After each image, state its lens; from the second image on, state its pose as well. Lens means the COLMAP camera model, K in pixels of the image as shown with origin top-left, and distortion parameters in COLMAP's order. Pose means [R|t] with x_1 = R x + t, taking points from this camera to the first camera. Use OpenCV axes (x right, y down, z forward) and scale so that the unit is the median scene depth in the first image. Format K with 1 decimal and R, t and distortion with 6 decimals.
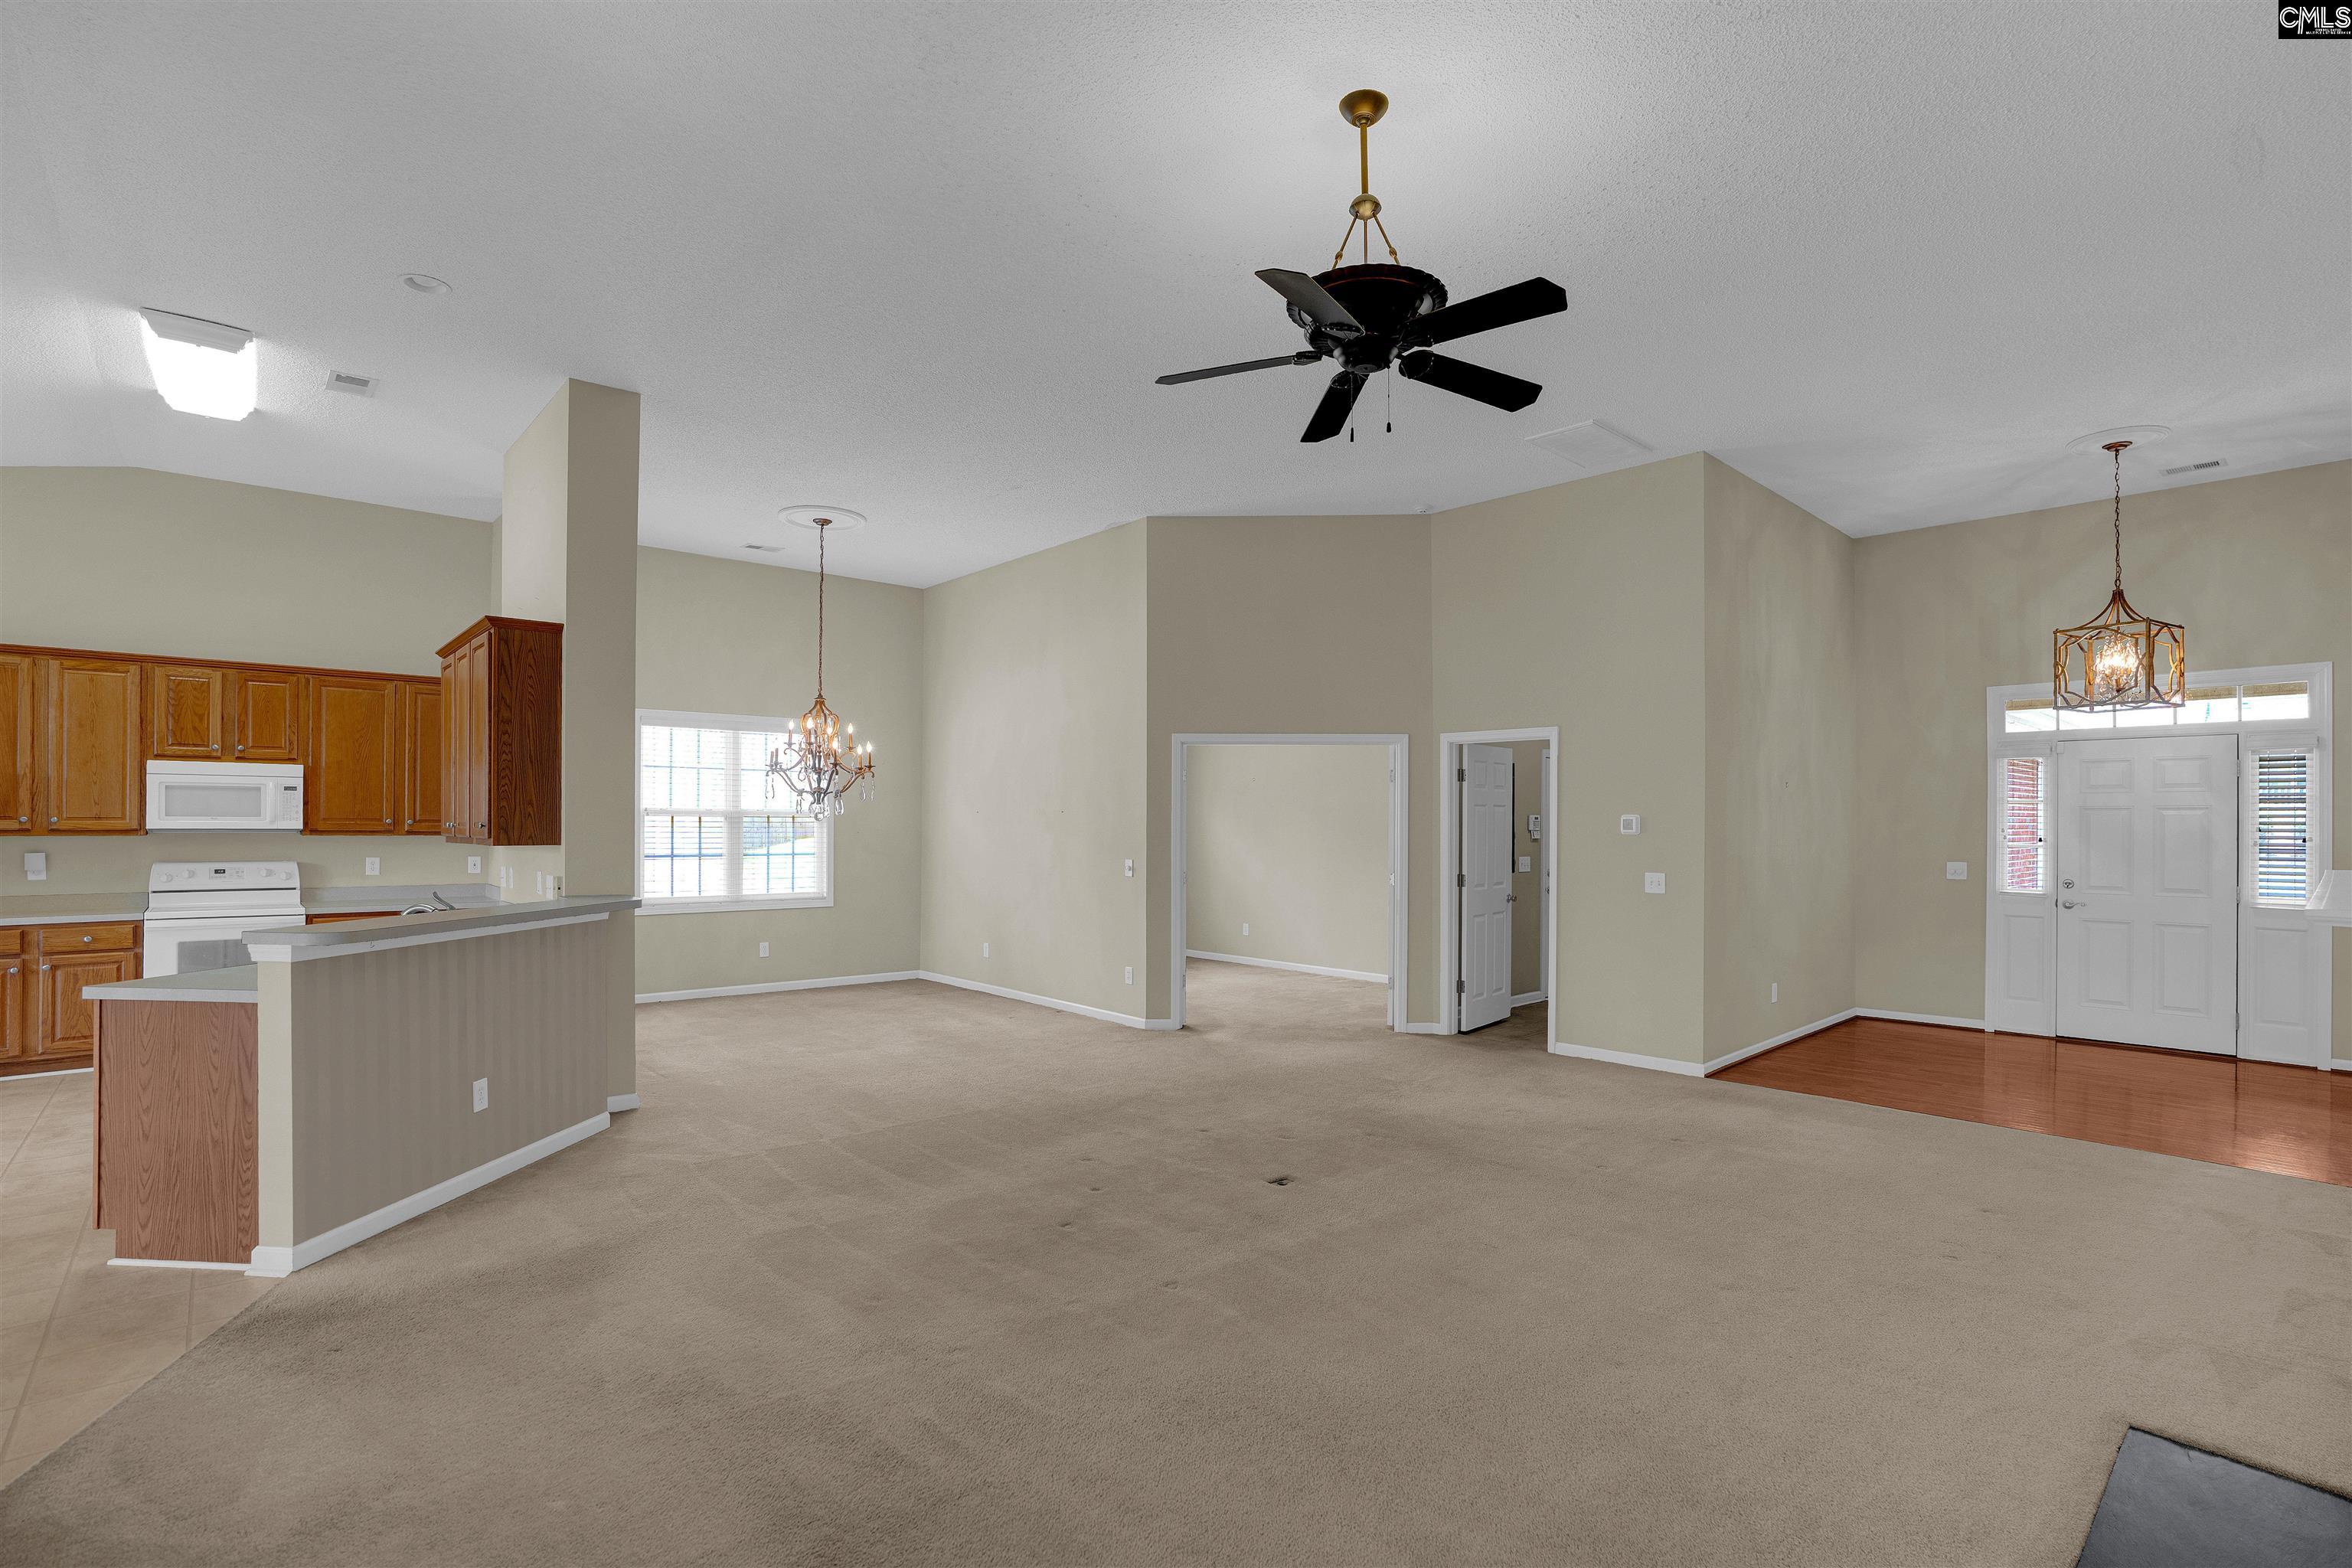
lens RADIAL K [[1121.8, 0, 1173.2], [0, 1121.8, 825.5], [0, 0, 1]] dist [-0.017006, 0.006390]
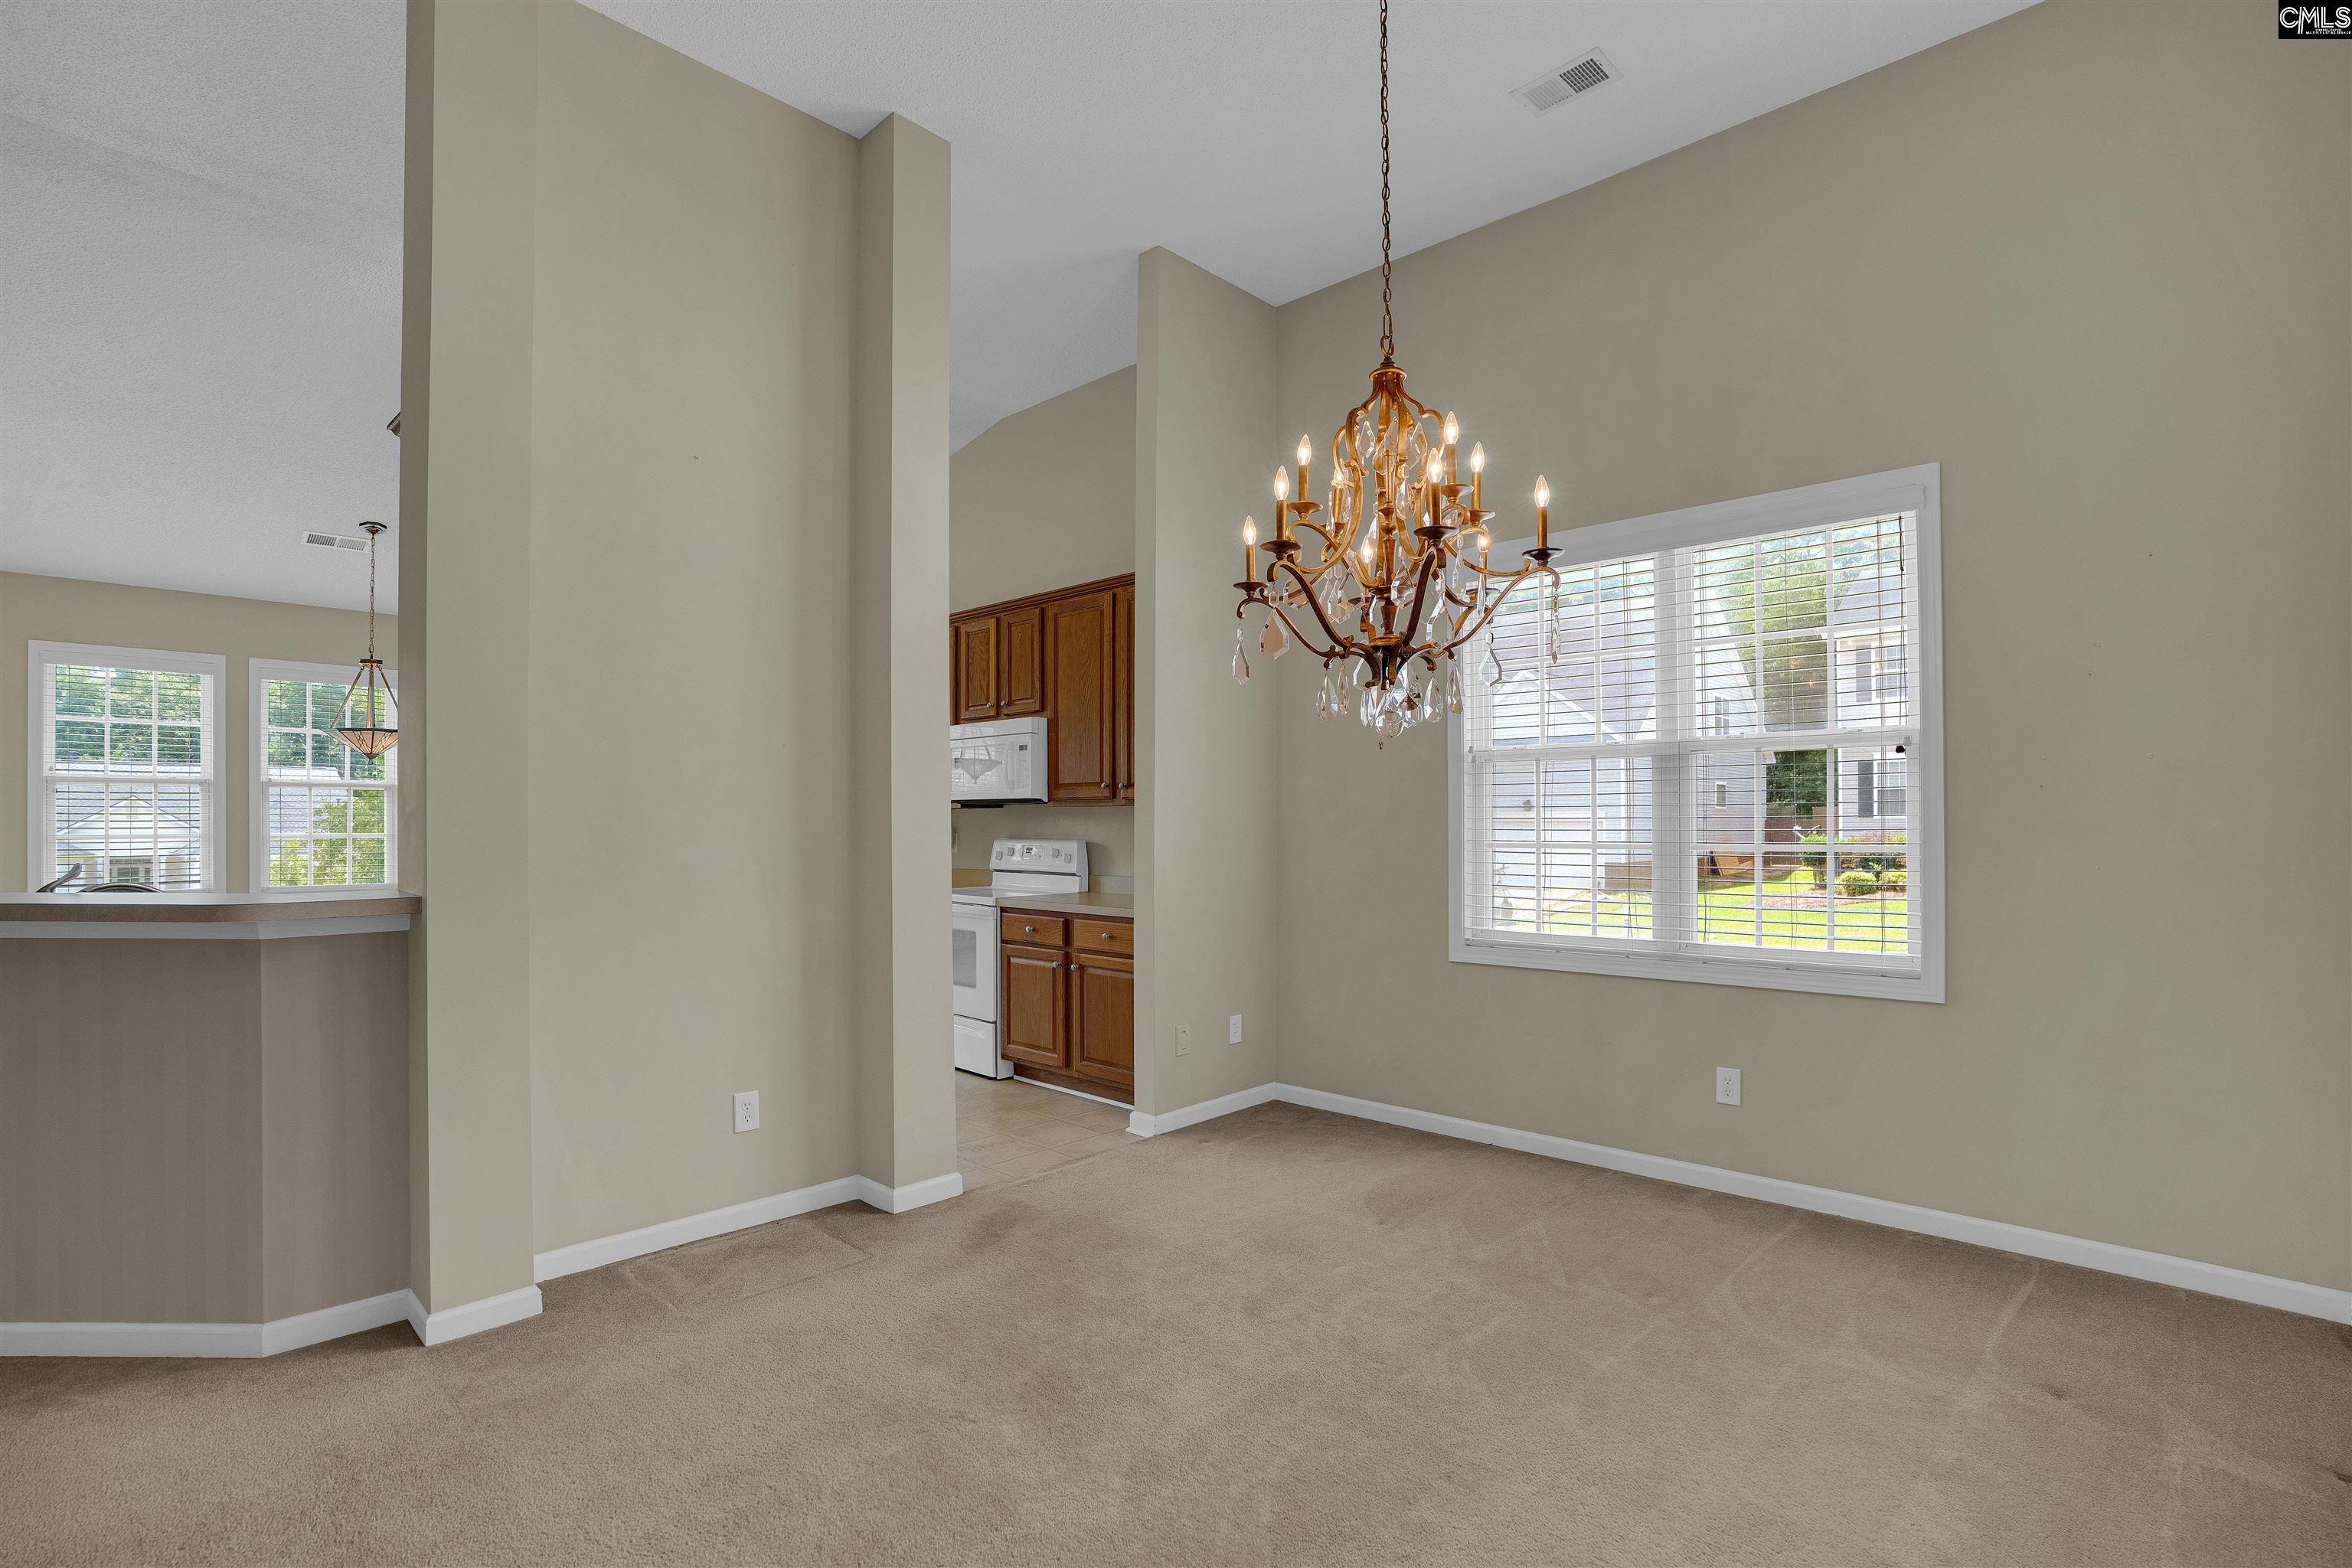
lens RADIAL K [[1121.8, 0, 1179.4], [0, 1121.8, 798.9], [0, 0, 1]] dist [-0.017006, 0.006390]
pose [[0.077304, -0.033747, -0.996436, 0.017256], [0.001526, 0.999430, -0.033730, 0.030141], [0.997006, 0.001087, 0.077311, 1.023577]]
